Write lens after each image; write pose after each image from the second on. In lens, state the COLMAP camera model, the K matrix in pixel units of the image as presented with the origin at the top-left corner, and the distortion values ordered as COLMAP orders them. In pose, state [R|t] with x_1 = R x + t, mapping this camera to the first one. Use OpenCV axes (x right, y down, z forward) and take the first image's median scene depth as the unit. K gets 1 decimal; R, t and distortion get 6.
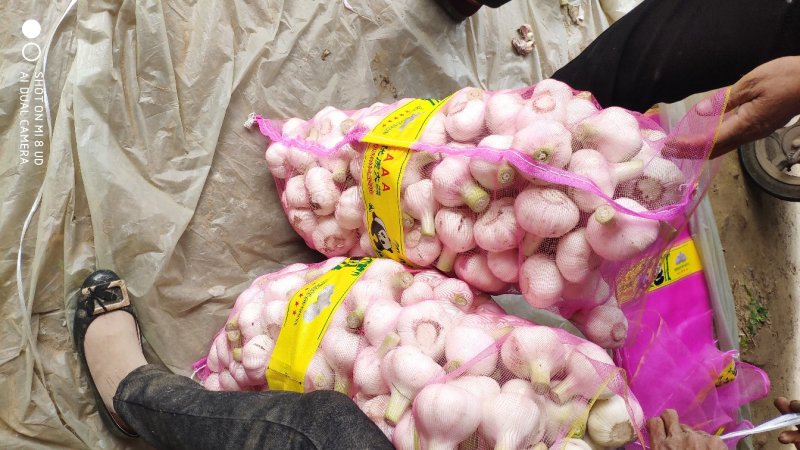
lens RADIAL K [[590.7, 0, 397.9], [0, 590.7, 221.8], [0, 0, 1]] dist [0.059971, -0.171184]
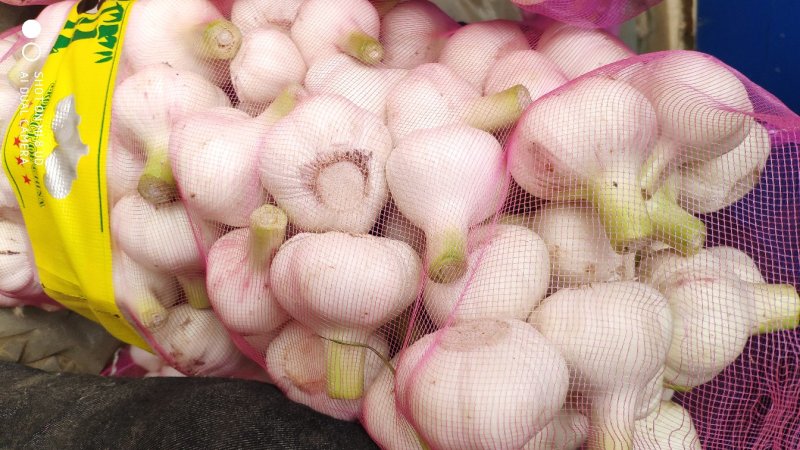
lens RADIAL K [[590.7, 0, 397.9], [0, 590.7, 221.8], [0, 0, 1]] dist [0.059971, -0.171184]
pose [[0.902421, -0.411996, 0.126075, 0.014533], [0.254809, 0.746293, 0.614914, -0.026482], [-0.347431, -0.522786, 0.778451, 0.447933]]
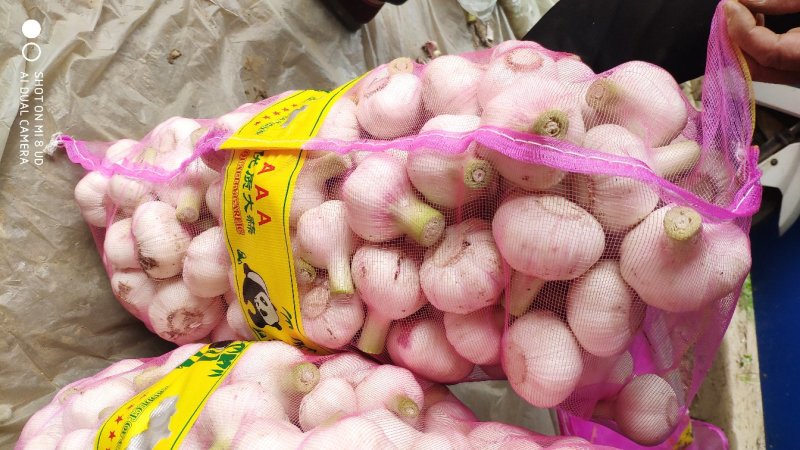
lens RADIAL K [[590.7, 0, 397.9], [0, 590.7, 221.8], [0, 0, 1]] dist [0.059971, -0.171184]
pose [[0.981436, -0.049667, 0.185250, 0.001077], [0.070854, 0.991451, -0.109564, 0.016283], [-0.178225, 0.120656, 0.976564, 0.337058]]
